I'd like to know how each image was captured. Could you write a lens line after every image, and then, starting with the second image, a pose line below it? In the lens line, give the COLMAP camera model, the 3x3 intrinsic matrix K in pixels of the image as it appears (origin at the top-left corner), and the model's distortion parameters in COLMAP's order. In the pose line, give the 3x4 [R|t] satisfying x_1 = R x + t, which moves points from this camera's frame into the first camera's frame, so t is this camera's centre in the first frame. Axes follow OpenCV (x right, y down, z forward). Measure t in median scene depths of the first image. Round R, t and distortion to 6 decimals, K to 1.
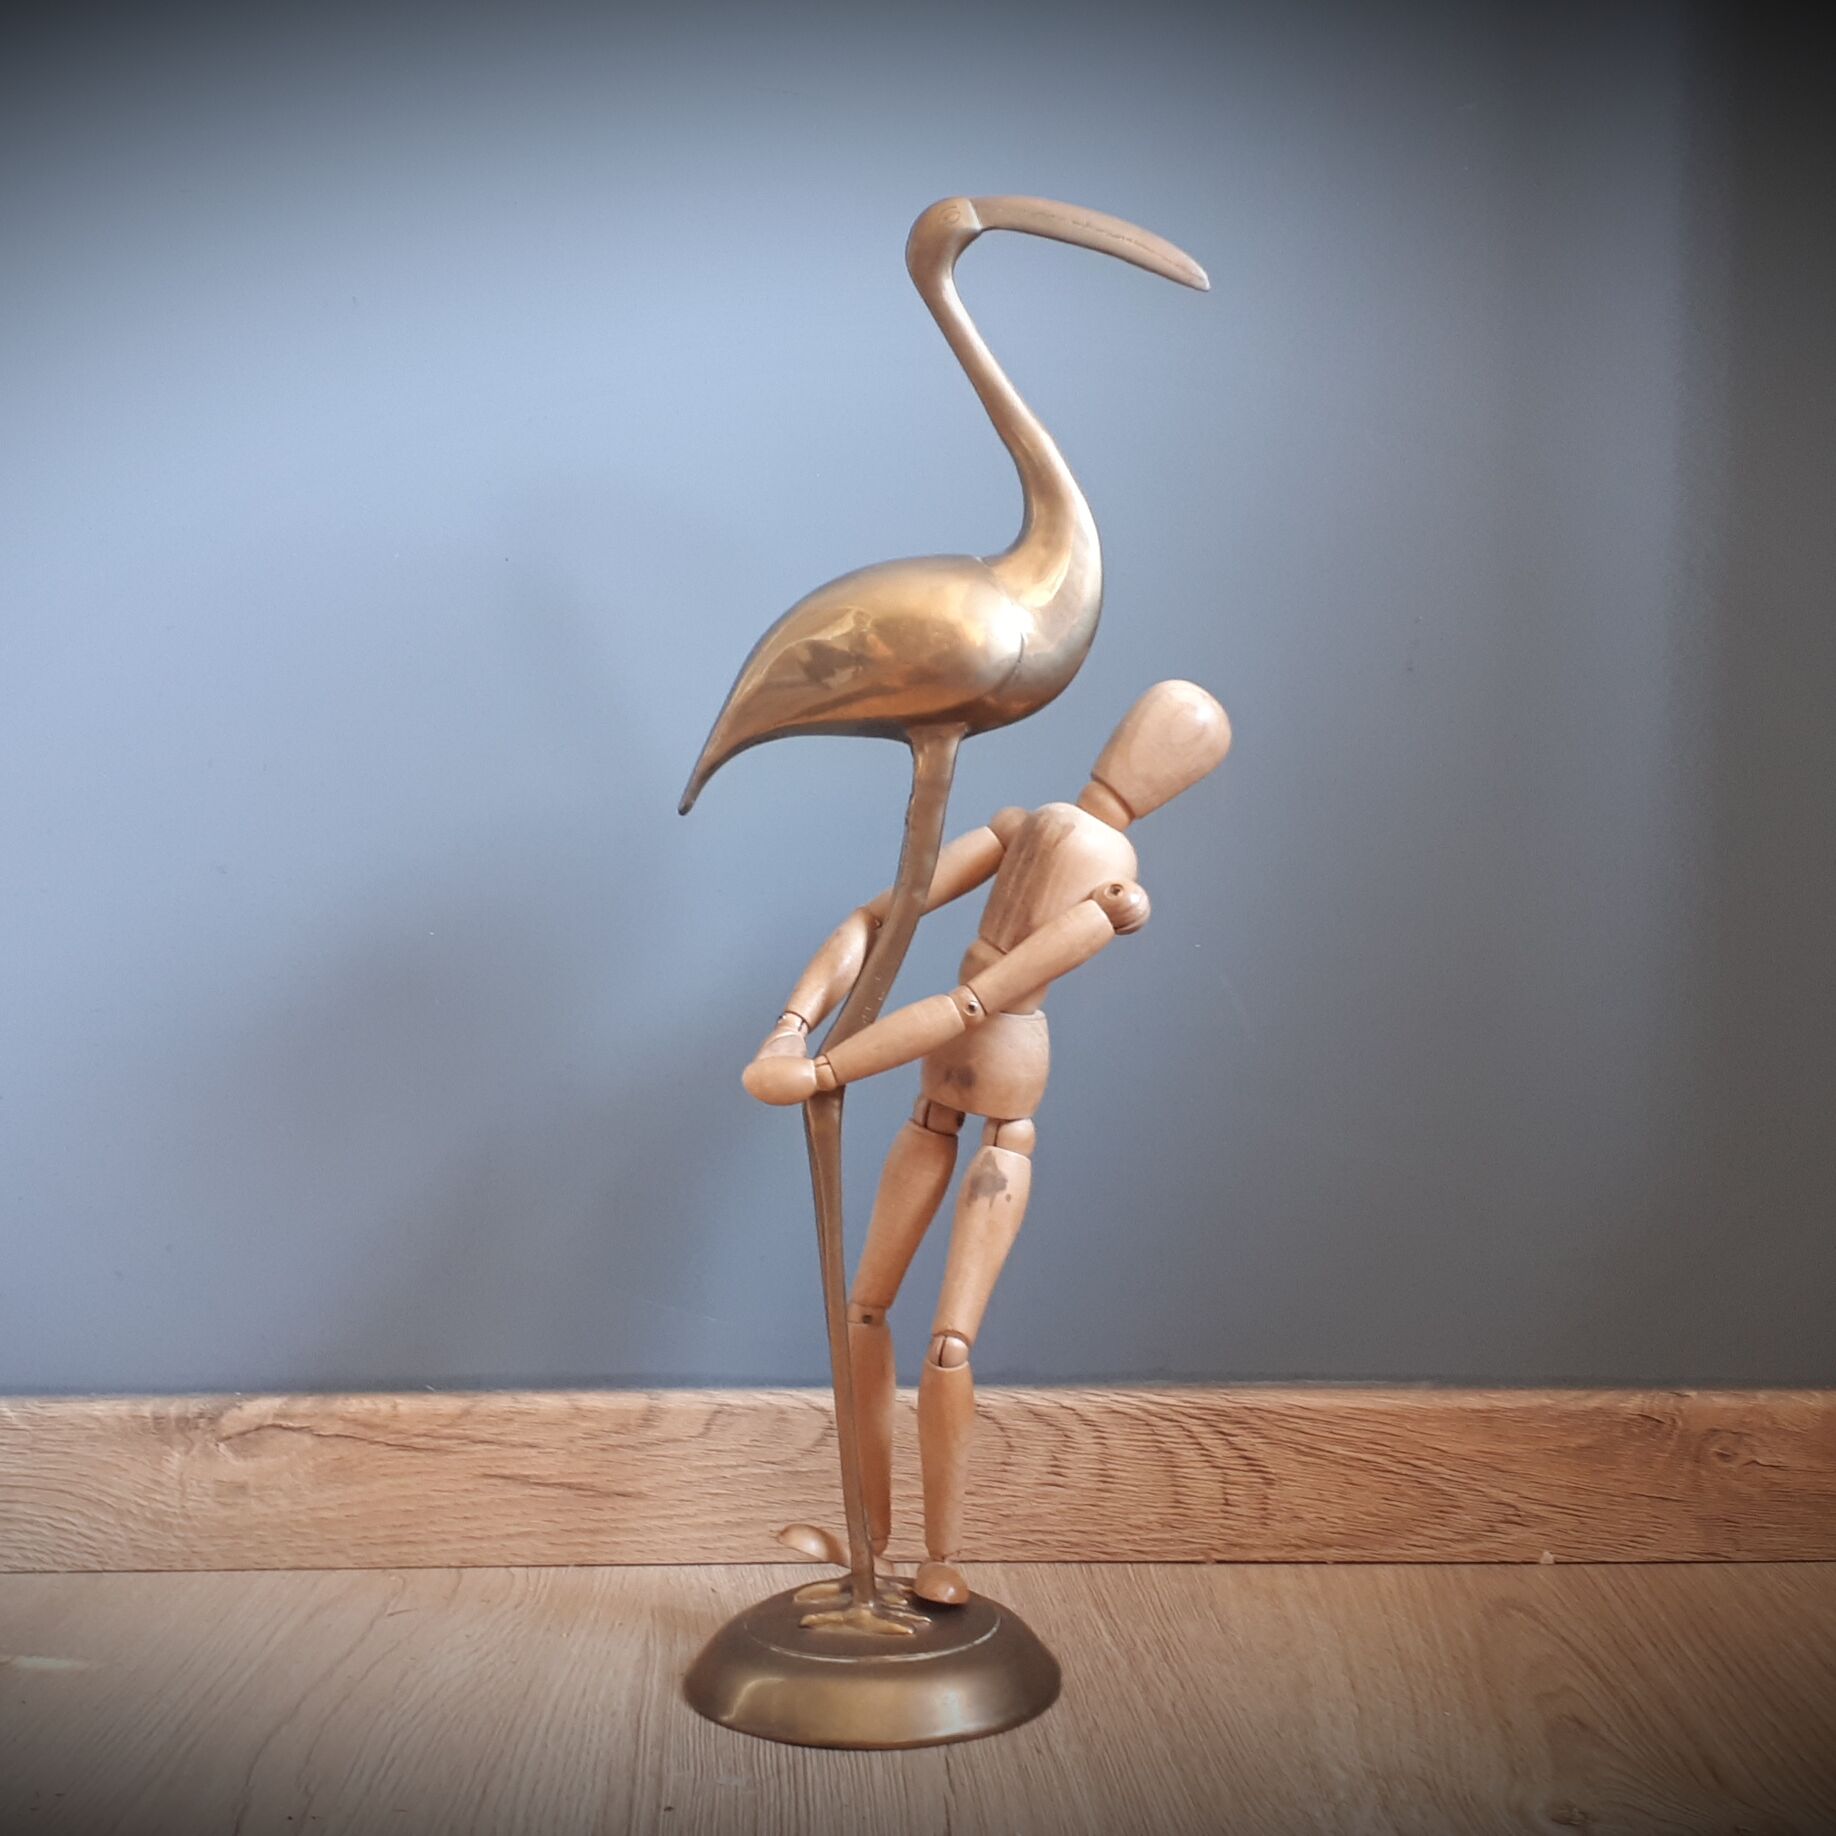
lens RADIAL K [[2552.5, 0, 888.2], [0, 2552.5, 934.6], [0, 0, 1]] dist [0.295924, -1.021001]
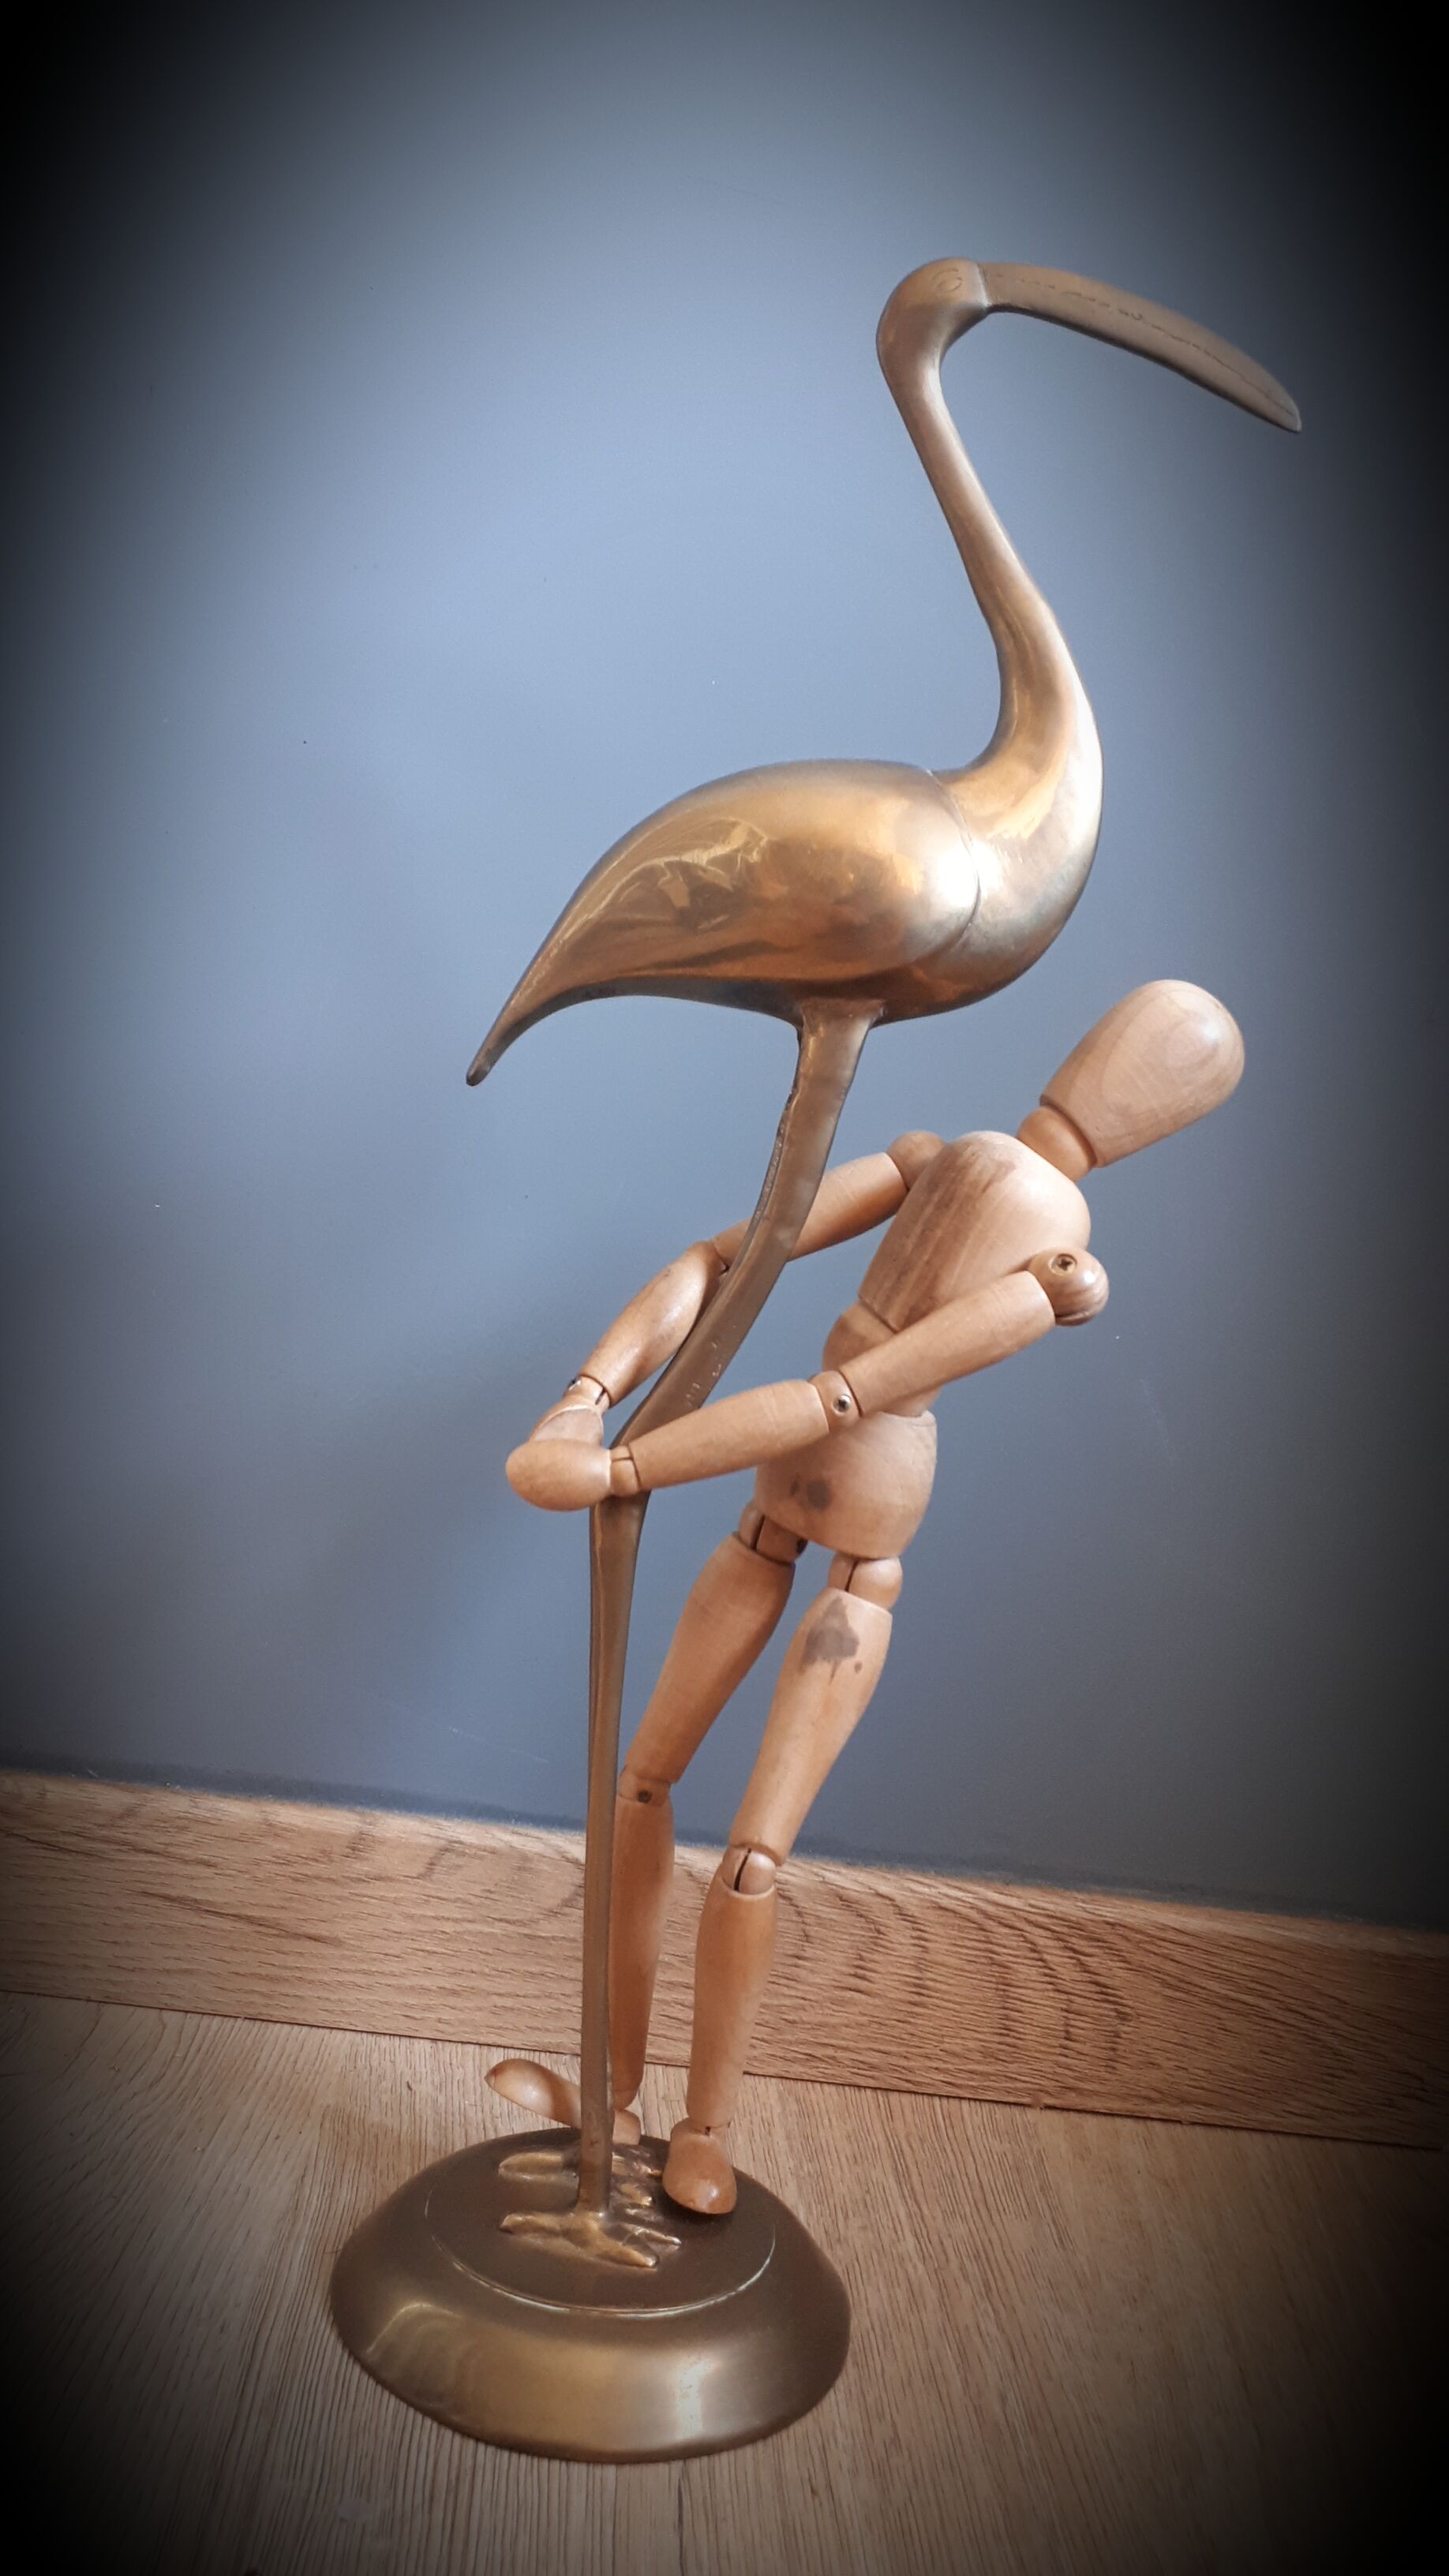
lens RADIAL K [[2058.0, 0, 719.7], [0, 2058.0, 1286.9], [0, 0, 1]] dist [0.192602, -0.455649]
pose [[0.992804, 0.119650, 0.004955, -0.007285], [-0.119717, 0.992670, 0.016563, -0.008455], [-0.002937, -0.017037, 0.999851, 0.419321]]
